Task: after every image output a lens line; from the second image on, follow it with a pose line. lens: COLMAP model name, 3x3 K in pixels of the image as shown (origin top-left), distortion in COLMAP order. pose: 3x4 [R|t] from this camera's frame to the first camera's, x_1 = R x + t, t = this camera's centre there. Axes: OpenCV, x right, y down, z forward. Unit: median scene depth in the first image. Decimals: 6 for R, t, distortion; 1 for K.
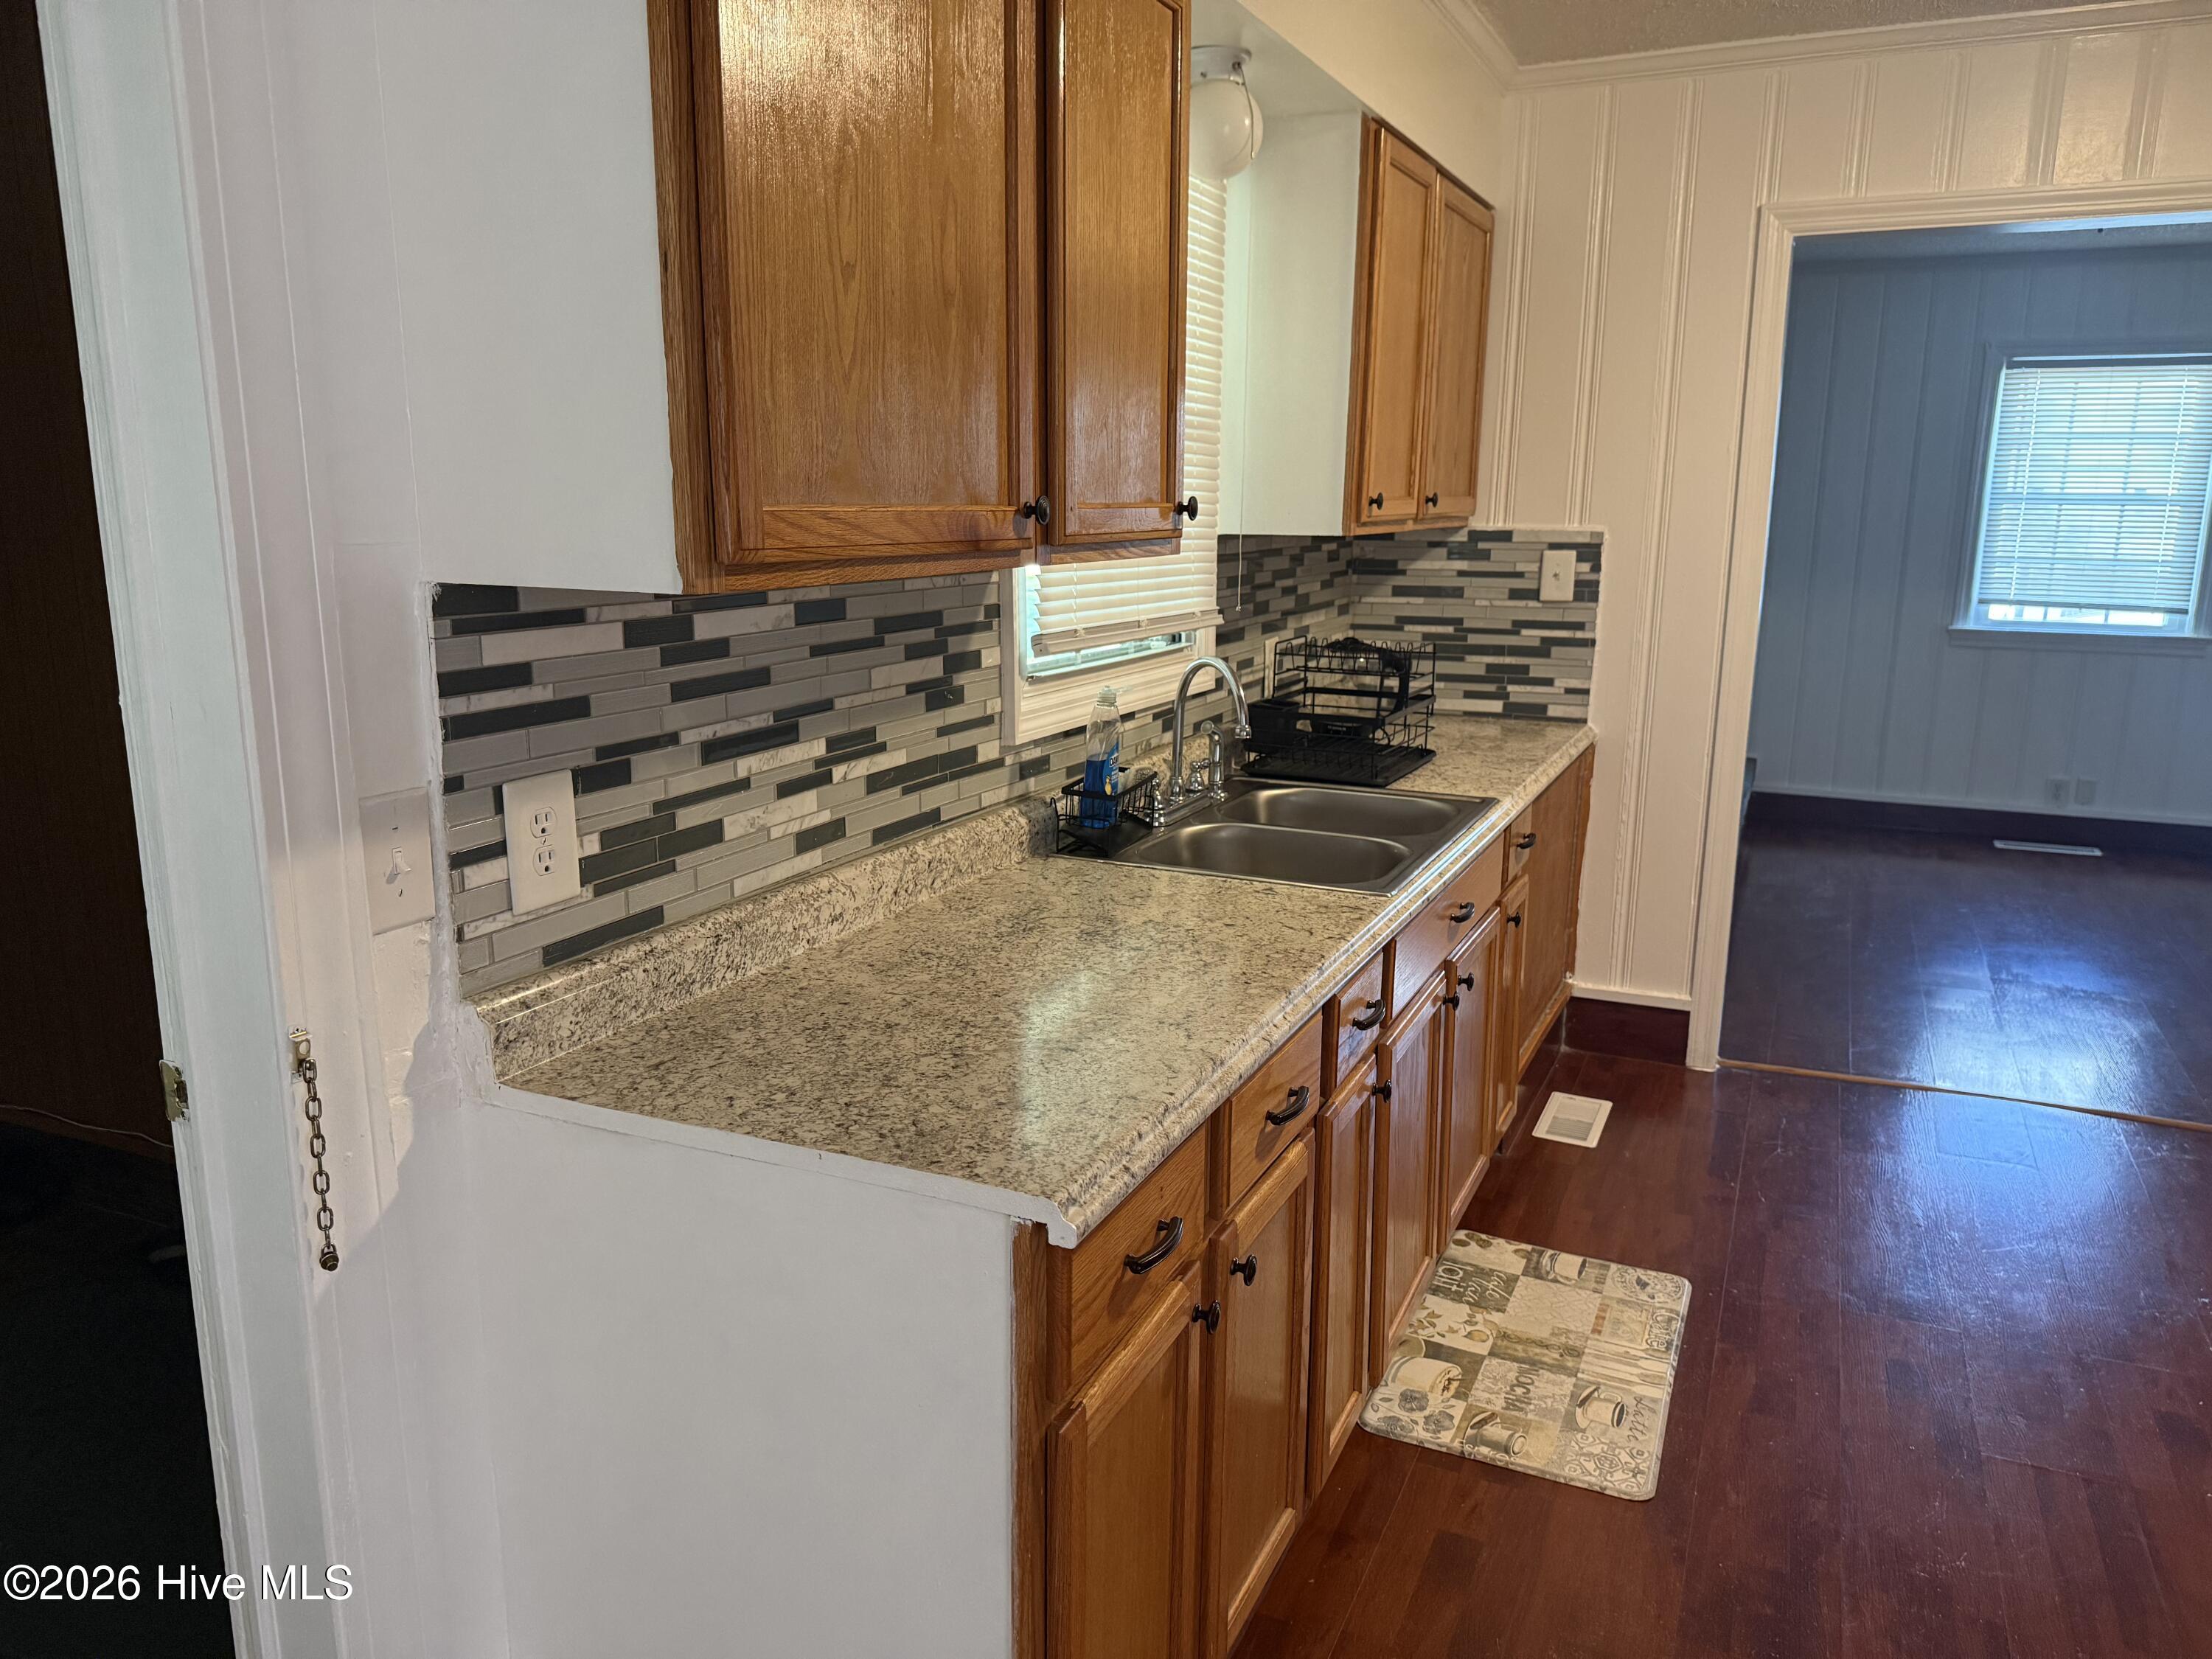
lens RADIAL K [[1568.4, 0, 1113.3], [0, 1568.4, 819.3], [0, 0, 1]] dist [0.005401, -0.005344]
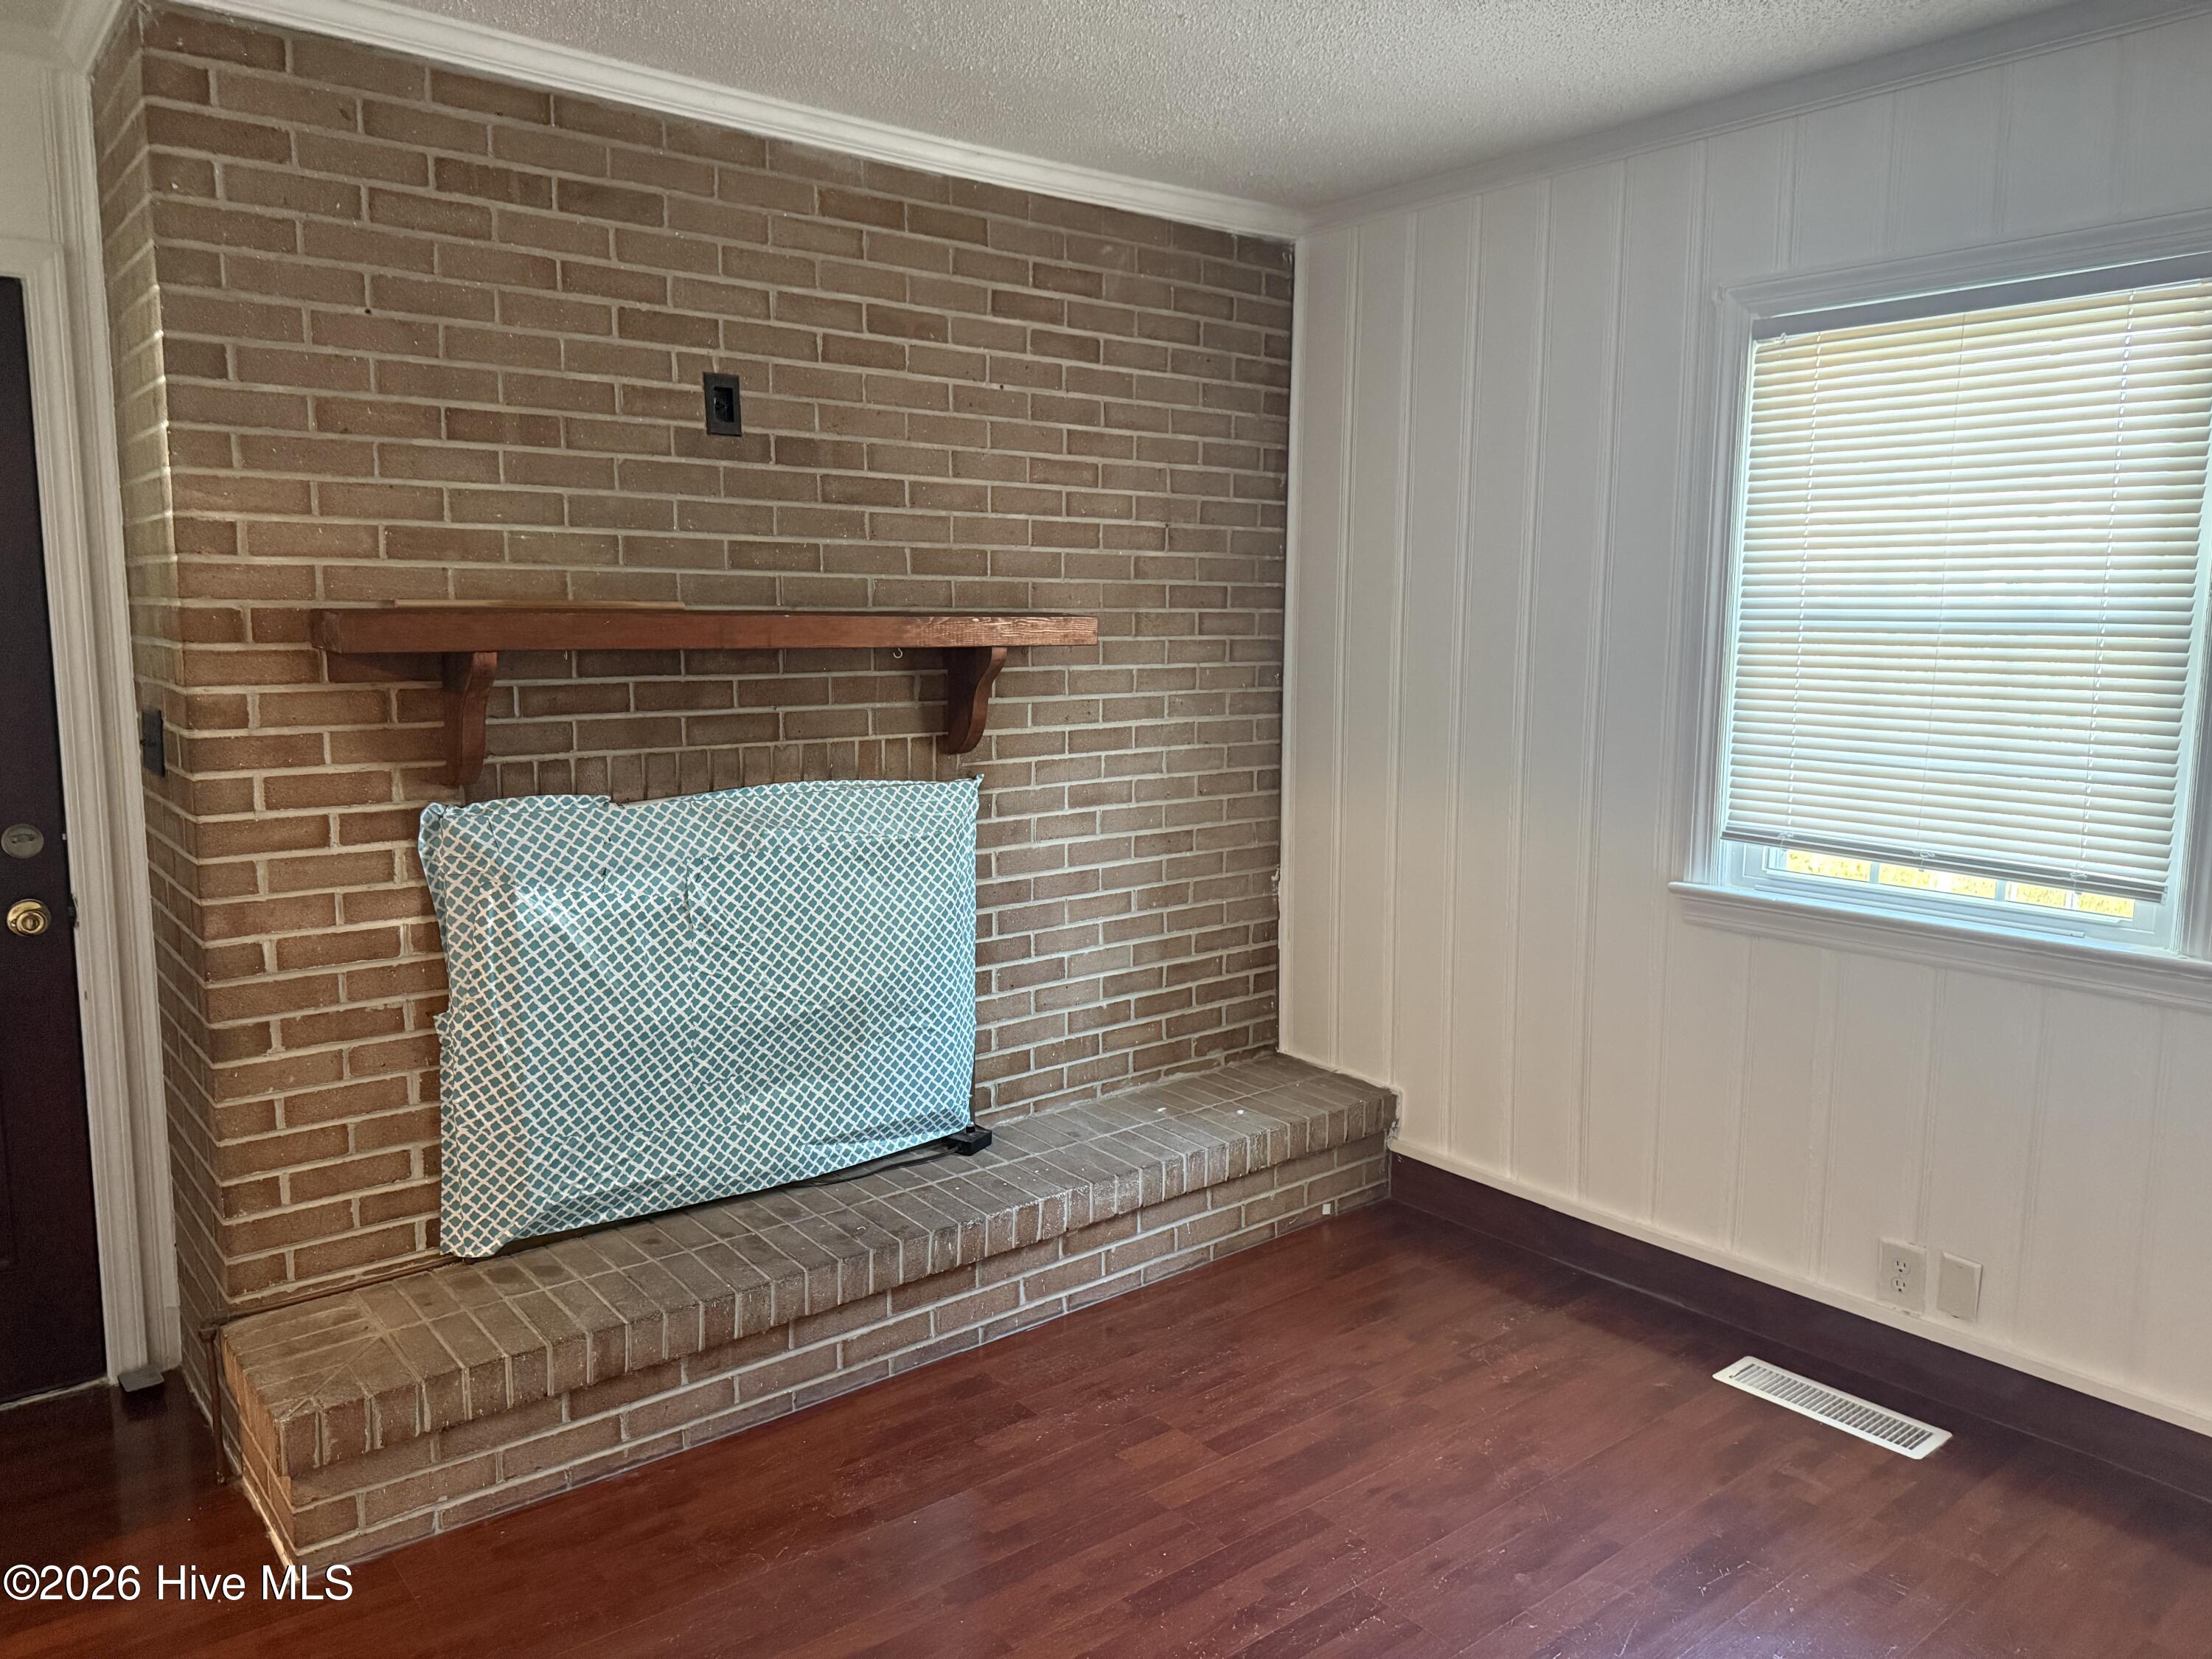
lens RADIAL K [[1568.4, 0, 1104.9], [0, 1568.4, 826.9], [0, 0, 1]] dist [0.005401, -0.005344]
pose [[0.901449, 0.054418, -0.429452, 0.615729], [-0.085540, 0.994898, -0.053485, -0.105614], [0.424350, 0.084950, 0.901505, 0.526728]]
